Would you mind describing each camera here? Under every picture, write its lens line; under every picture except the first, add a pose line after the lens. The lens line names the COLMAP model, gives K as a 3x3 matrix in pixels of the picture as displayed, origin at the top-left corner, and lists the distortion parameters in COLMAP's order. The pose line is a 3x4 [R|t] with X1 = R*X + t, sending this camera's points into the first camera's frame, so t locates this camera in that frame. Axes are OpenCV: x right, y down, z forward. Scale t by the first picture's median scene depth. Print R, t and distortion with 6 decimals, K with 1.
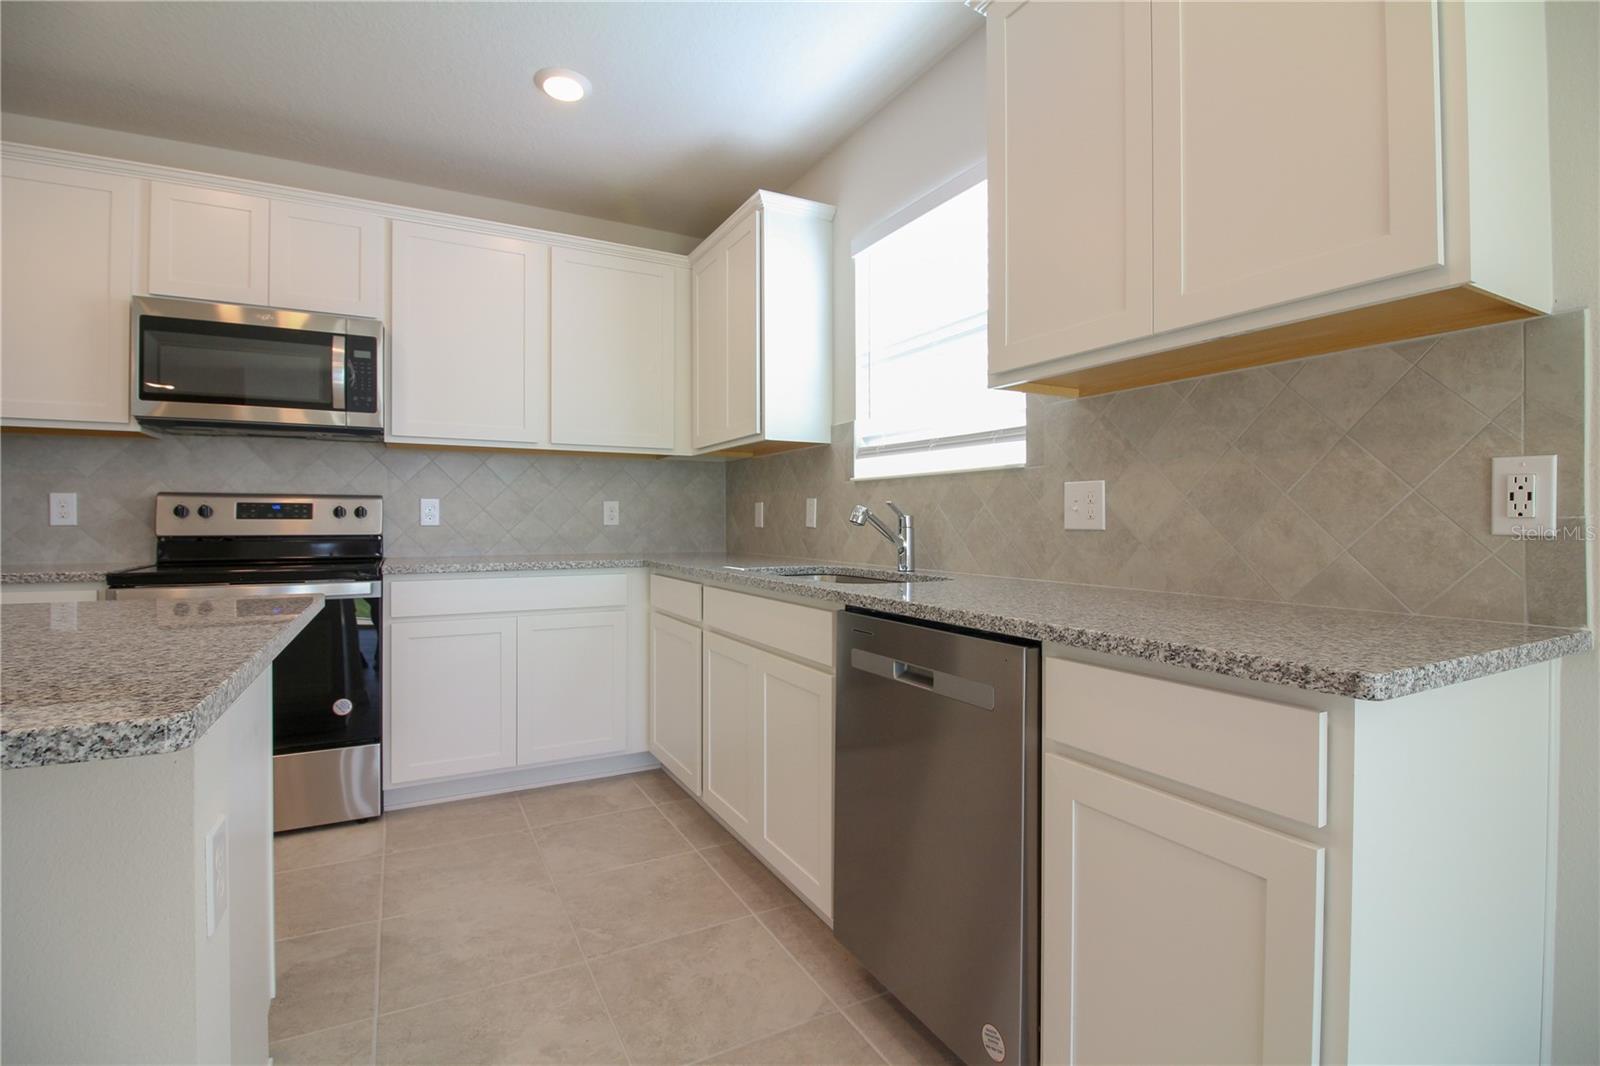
lens RADIAL K [[738.0, 0, 802.7], [0, 738.0, 525.4], [0, 0, 1]] dist [-0.011754, -0.007439]
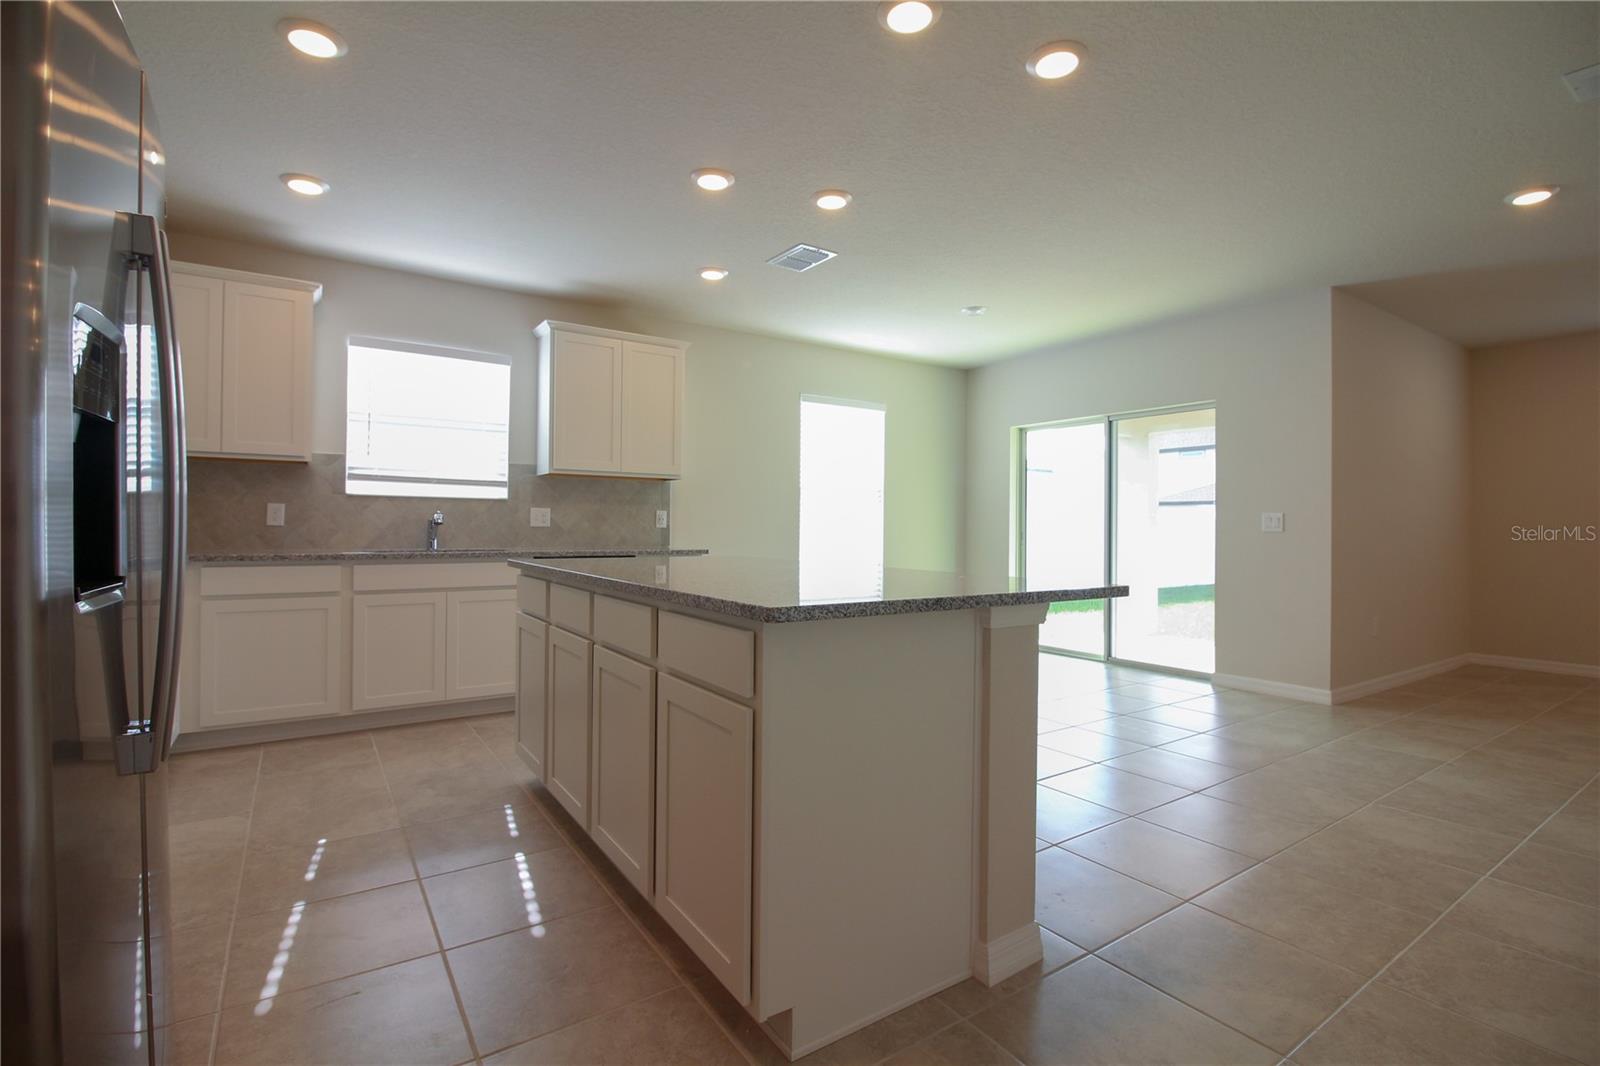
lens RADIAL K [[738.0, 0, 804.0], [0, 738.0, 526.4], [0, 0, 1]] dist [-0.011754, -0.007439]
pose [[-0.092995, -0.001594, 0.995665, -1.552393], [-0.004881, 0.999987, 0.001145, -0.001993], [-0.995655, -0.004753, -0.093001, 0.216111]]
